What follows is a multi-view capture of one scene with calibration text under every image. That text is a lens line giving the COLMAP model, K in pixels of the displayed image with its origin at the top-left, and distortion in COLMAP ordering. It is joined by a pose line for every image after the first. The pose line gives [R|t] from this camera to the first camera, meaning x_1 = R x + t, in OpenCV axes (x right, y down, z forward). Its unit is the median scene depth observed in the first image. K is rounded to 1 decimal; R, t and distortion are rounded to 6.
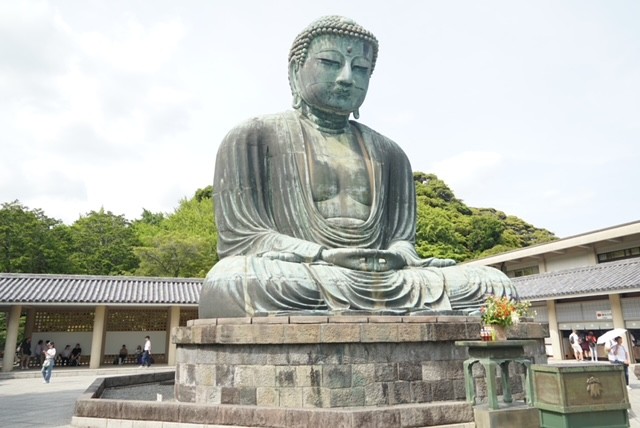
lens RADIAL K [[491.3, 0, 320.0], [0, 491.3, 214.0], [0, 0, 1]] dist [-0.002571, 0.006029]
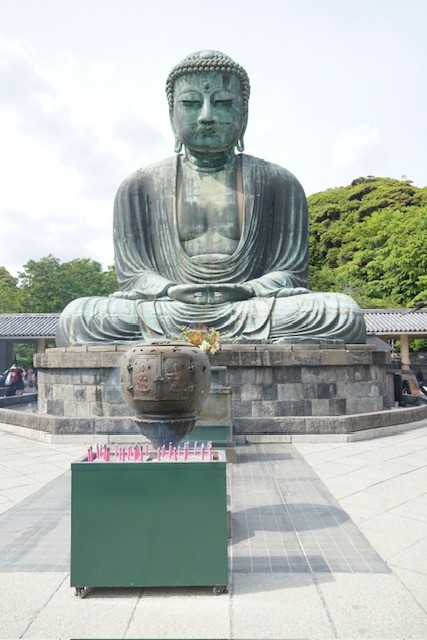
lens RADIAL K [[491.3, 0, 213.5], [0, 491.3, 320.0], [0, 0, 1]] dist [-0.002571, 0.006029]
pose [[0.918407, -0.030523, -0.394459, 0.474884], [0.092353, 0.986015, 0.138725, 0.001105], [0.384708, -0.163836, 0.908382, 0.010099]]
